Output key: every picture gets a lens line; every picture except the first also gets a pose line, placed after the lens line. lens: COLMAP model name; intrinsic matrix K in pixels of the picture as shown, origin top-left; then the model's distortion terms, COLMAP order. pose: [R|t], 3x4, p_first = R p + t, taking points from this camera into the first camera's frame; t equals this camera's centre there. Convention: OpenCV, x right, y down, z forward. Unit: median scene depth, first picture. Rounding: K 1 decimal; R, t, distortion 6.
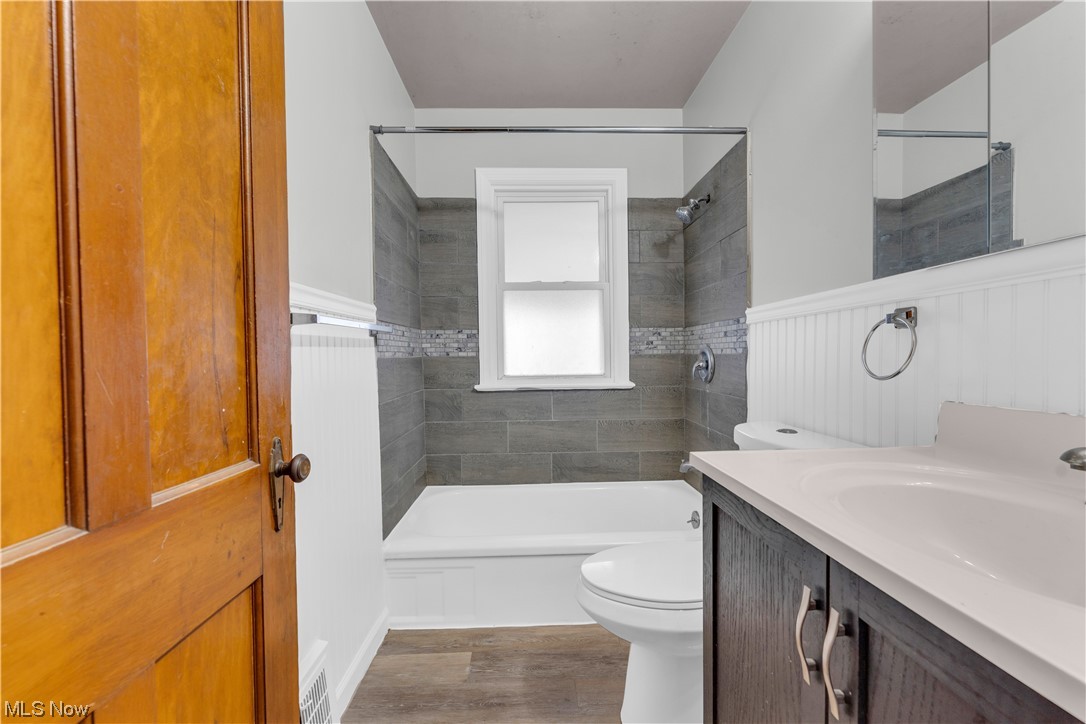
lens RADIAL K [[443.7, 0, 545.3], [0, 443.7, 363.3], [0, 0, 1]] dist [0.001397, -0.000594]
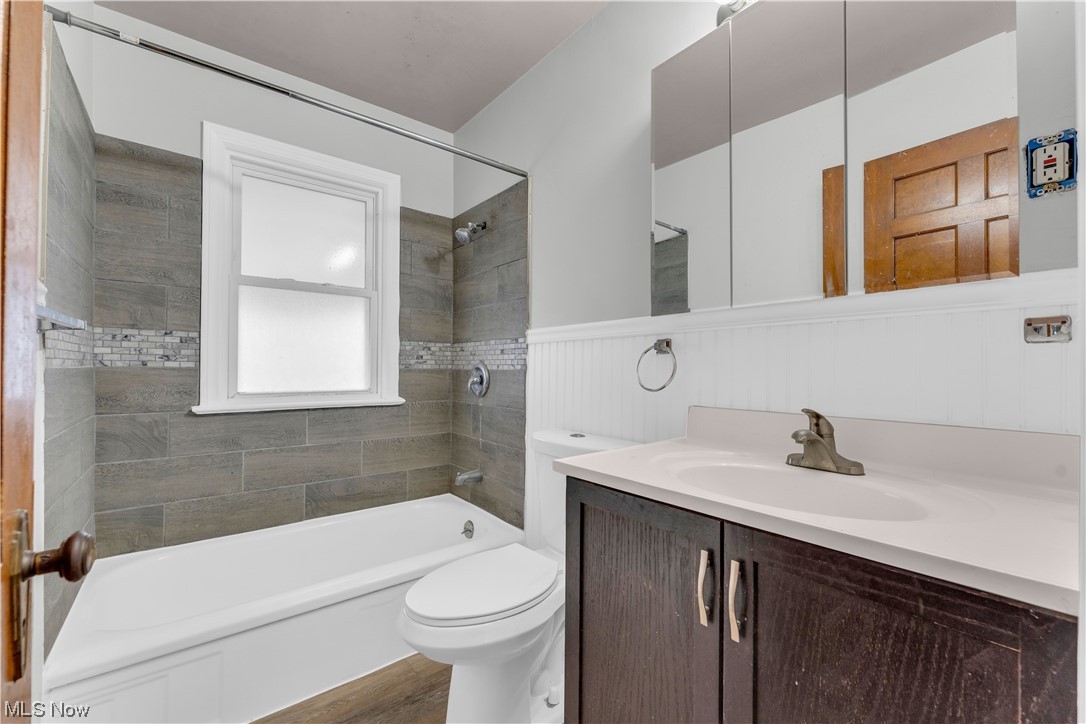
lens RADIAL K [[443.7, 0, 543.1], [0, 443.7, 364.3], [0, 0, 1]] dist [0.001397, -0.000594]
pose [[0.802459, 0.023075, 0.596261, -0.132927], [-0.004526, 0.999459, -0.032588, 0.000251], [-0.596690, 0.023452, 0.802129, 0.051315]]
